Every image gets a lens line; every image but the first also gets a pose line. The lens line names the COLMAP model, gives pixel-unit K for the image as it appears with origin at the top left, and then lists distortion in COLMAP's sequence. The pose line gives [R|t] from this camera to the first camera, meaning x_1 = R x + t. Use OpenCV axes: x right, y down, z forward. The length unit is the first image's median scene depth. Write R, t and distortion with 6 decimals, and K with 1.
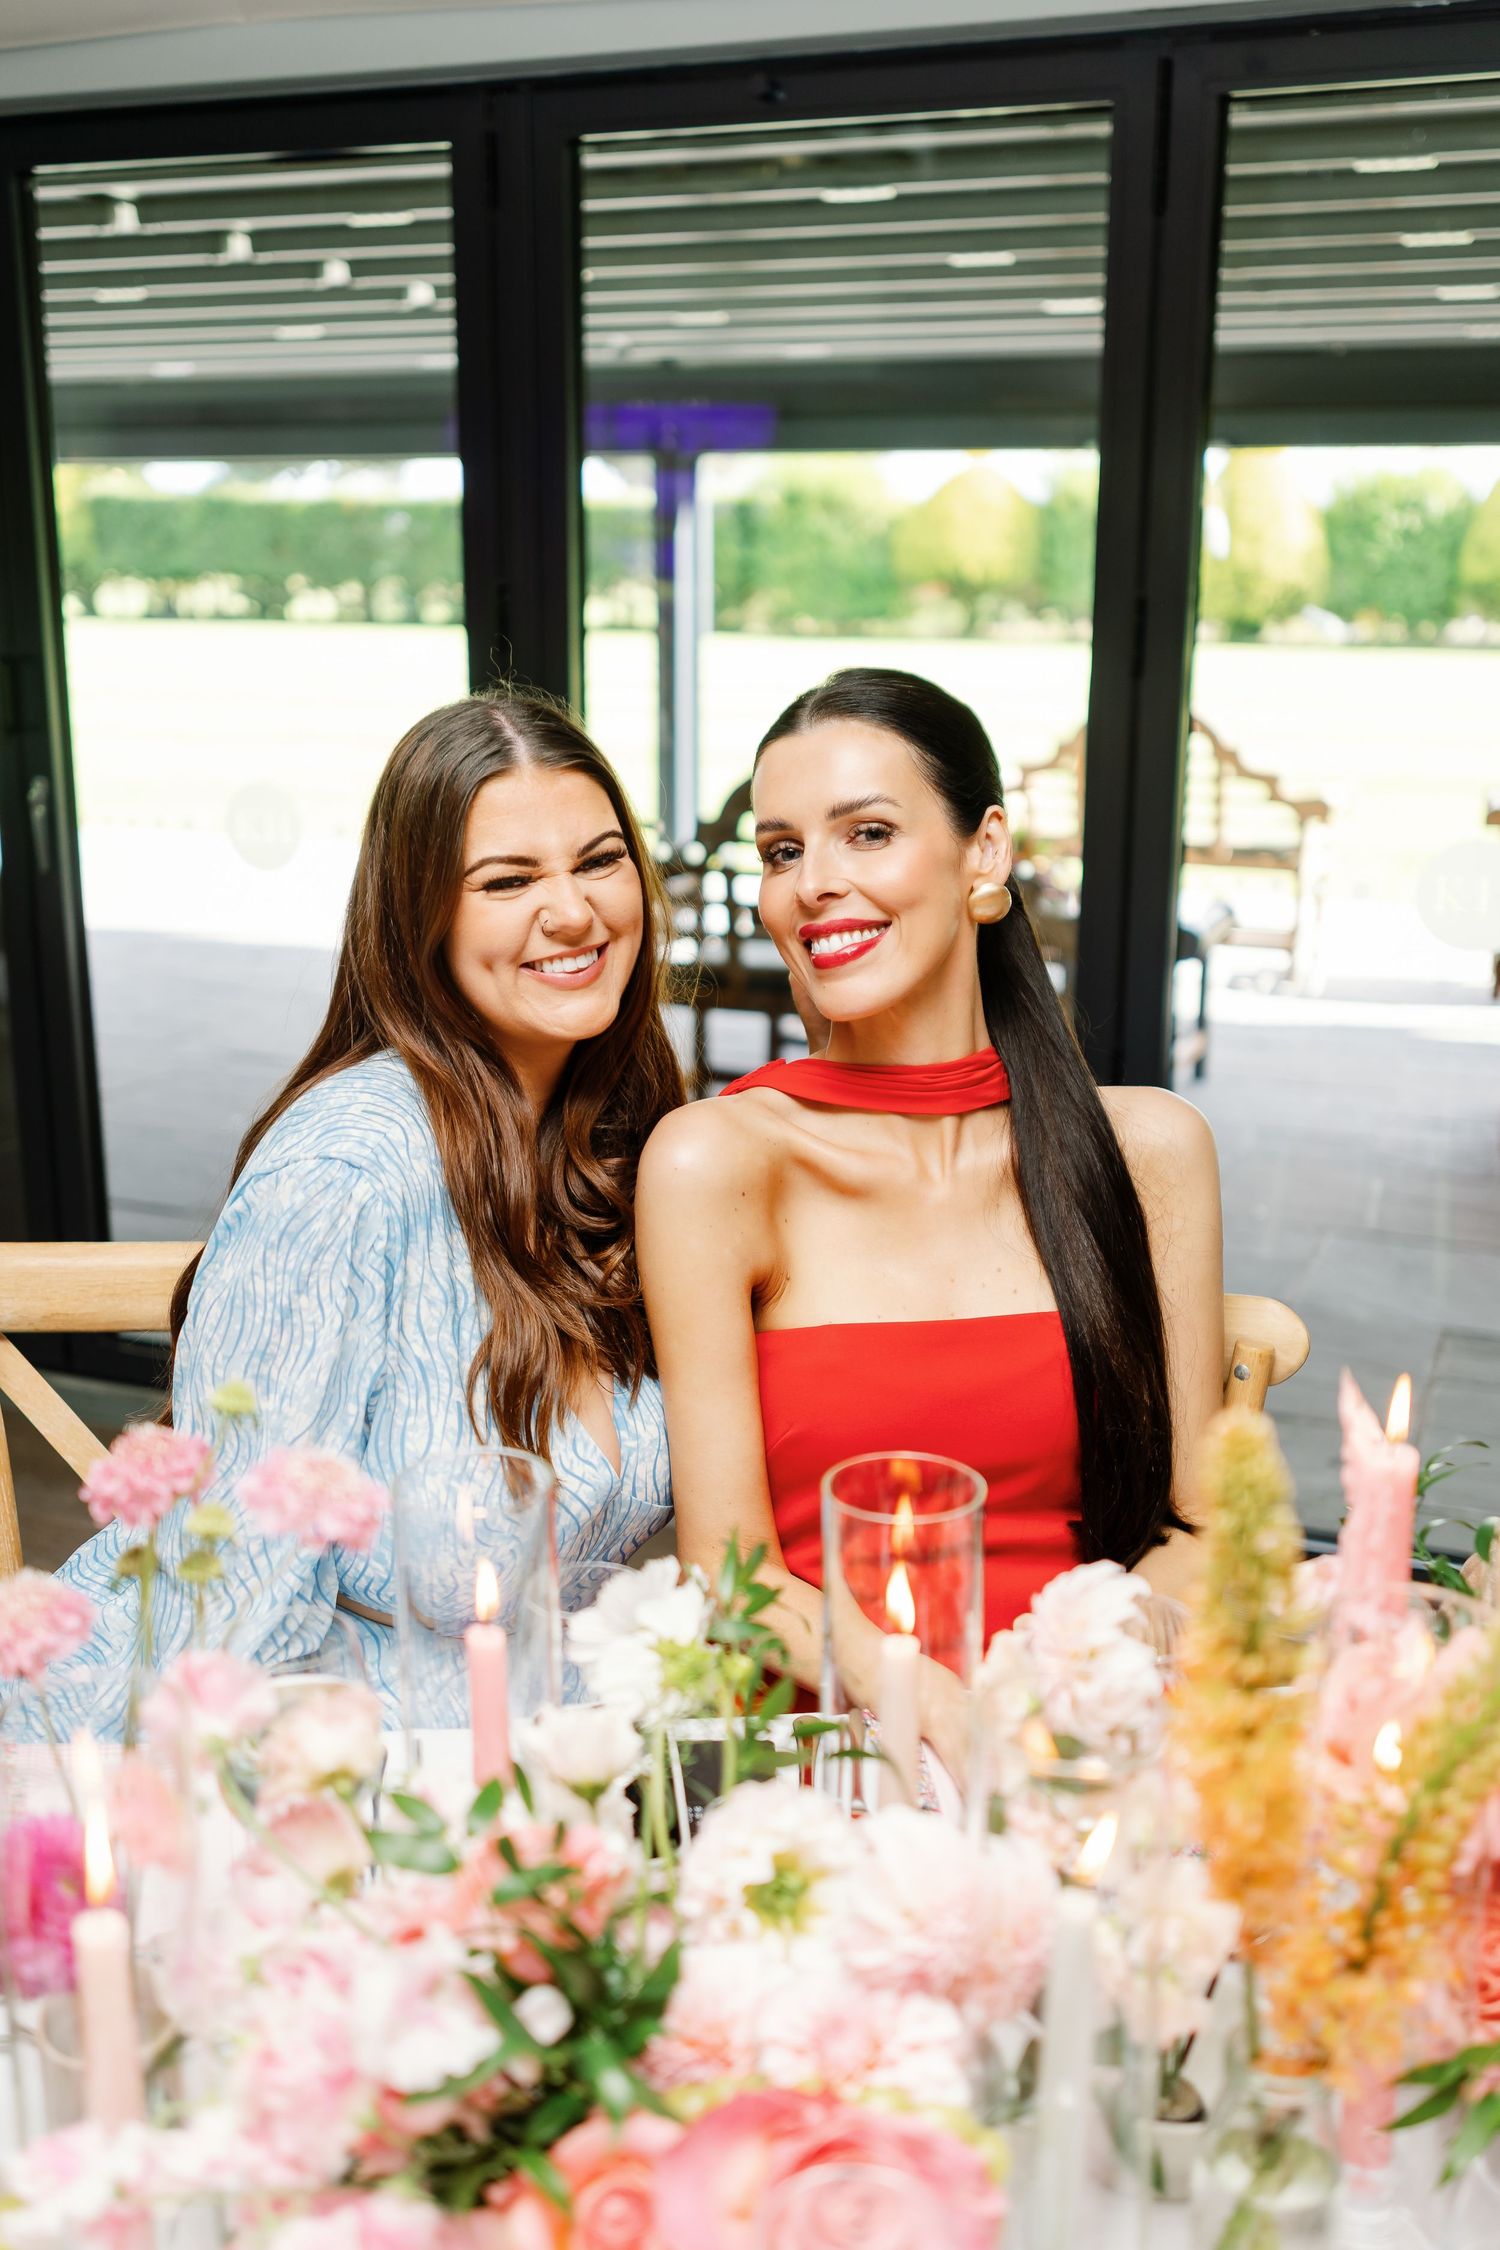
lens RADIAL K [[2194.7, 0, 751.7], [0, 2194.7, 1128.6], [0, 0, 1]] dist [0.005919, 0.008171]
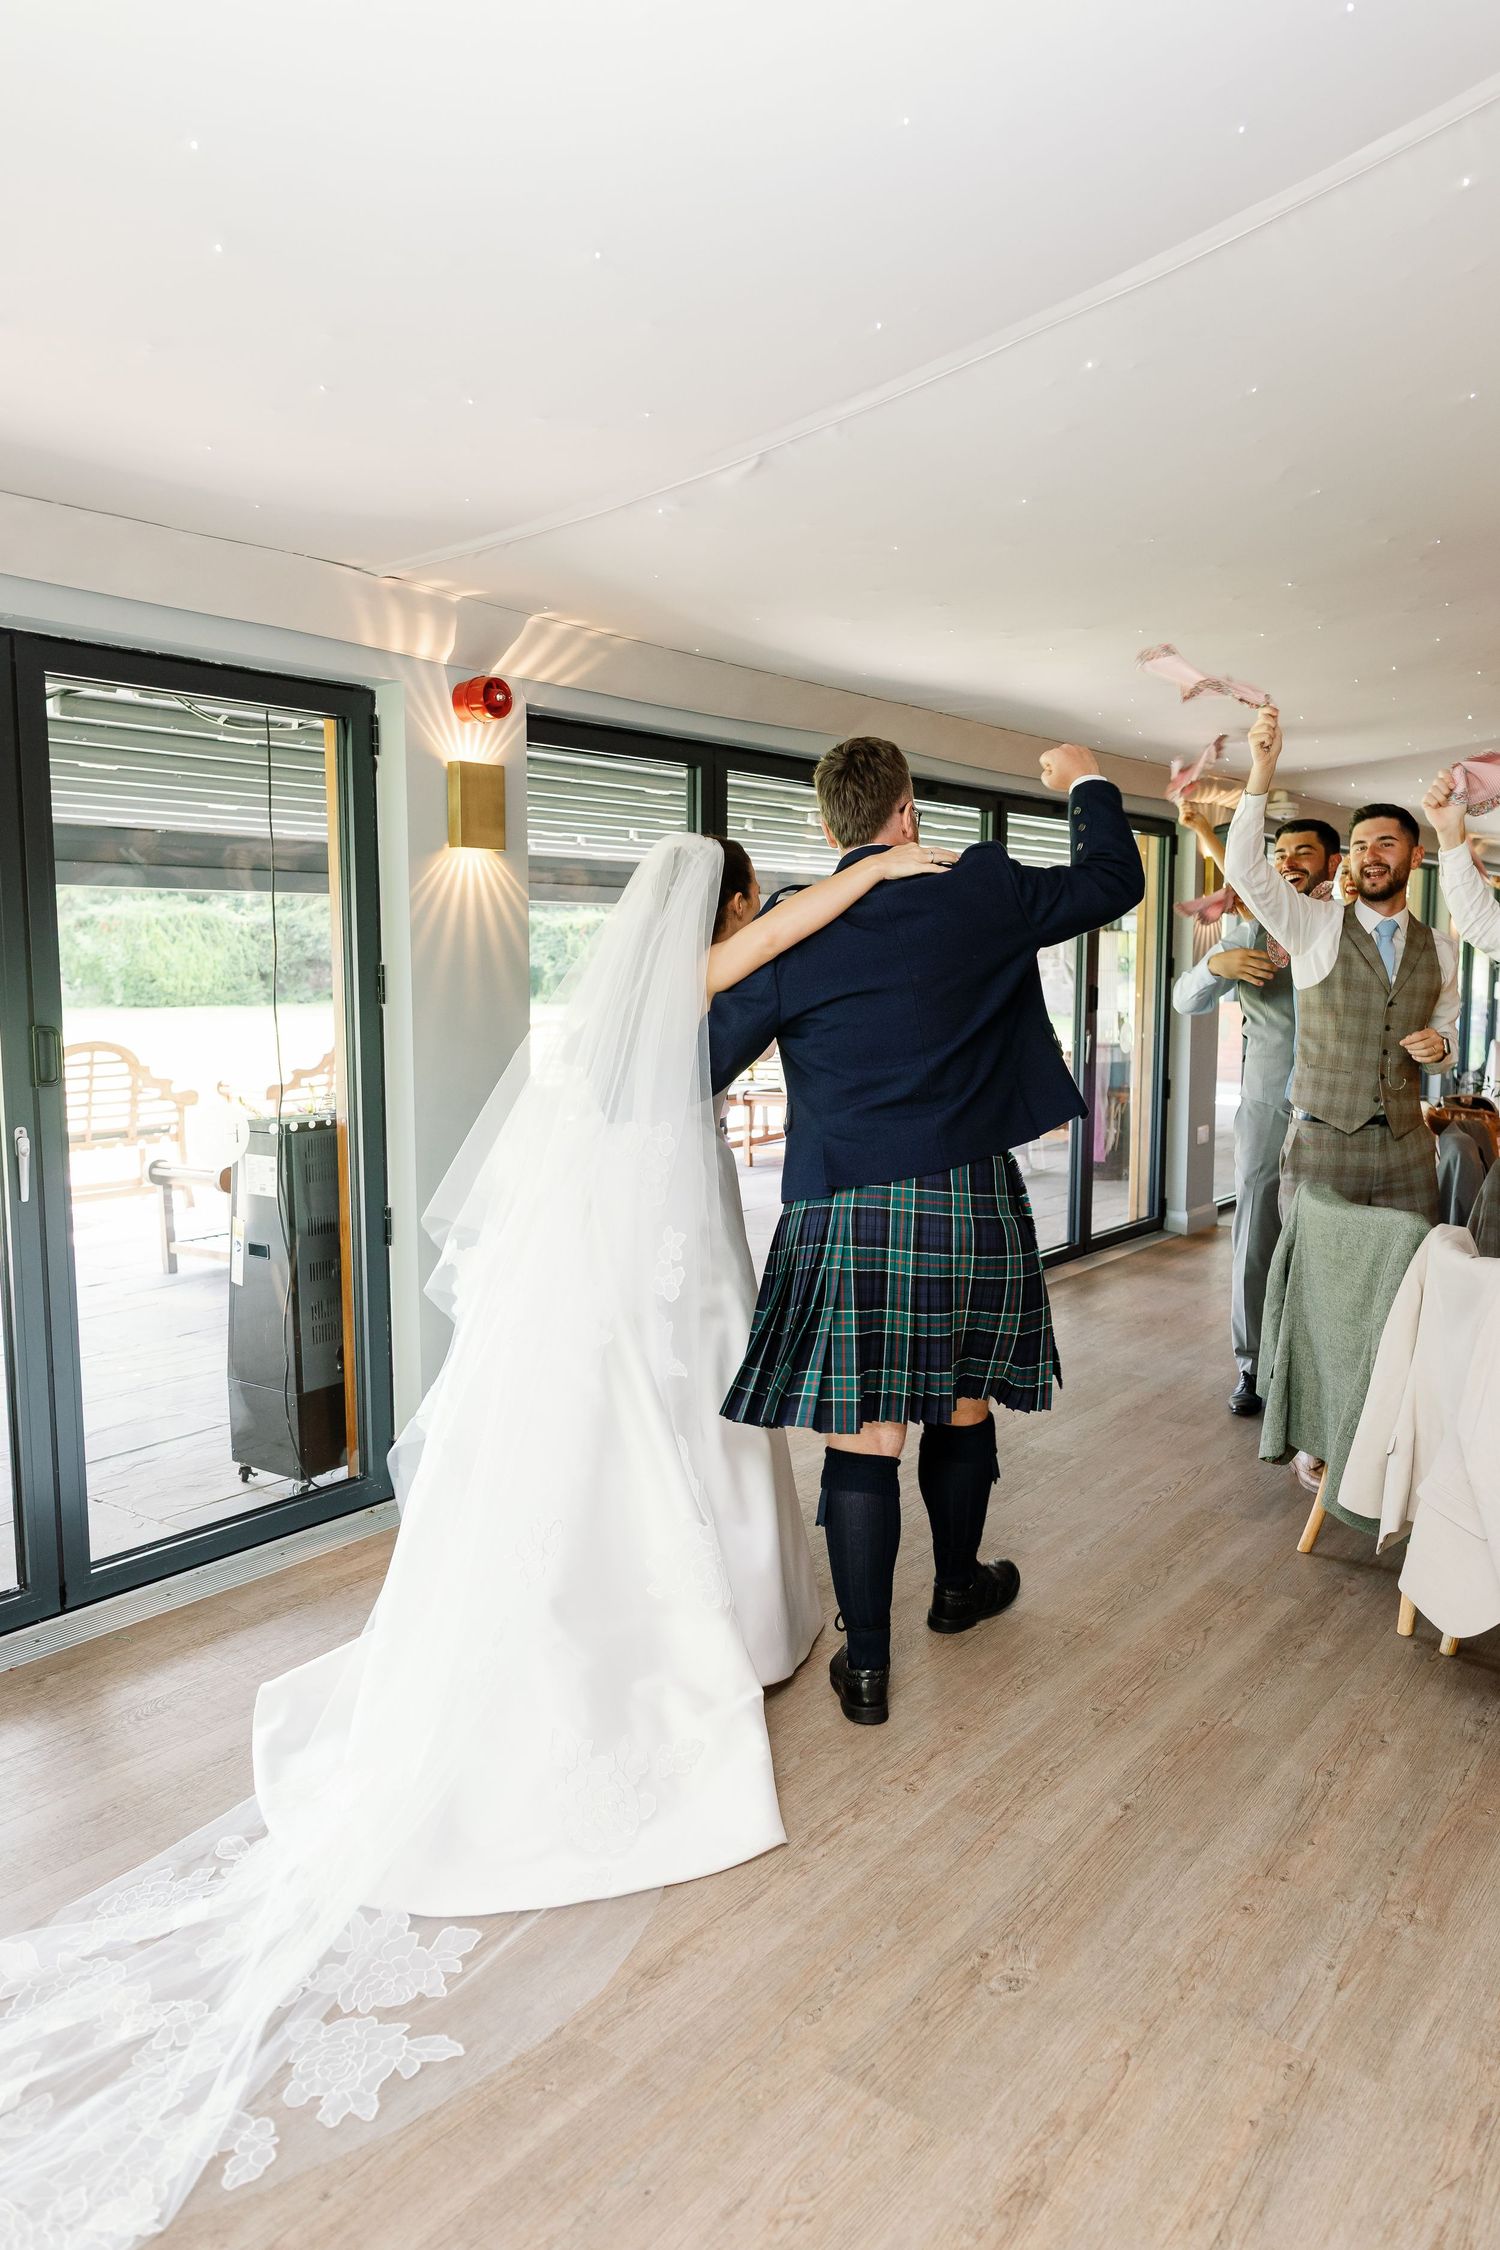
lens RADIAL K [[1534.3, 0, 750.0], [0, 1534.3, 1125.0], [0, 0, 1]] dist [-0.001712, 0.014527]
pose [[0.306568, -0.113429, 0.945066, -1.068718], [0.246635, 0.968431, 0.036228, -0.096261], [-0.919340, 0.221980, 0.324866, 0.359222]]
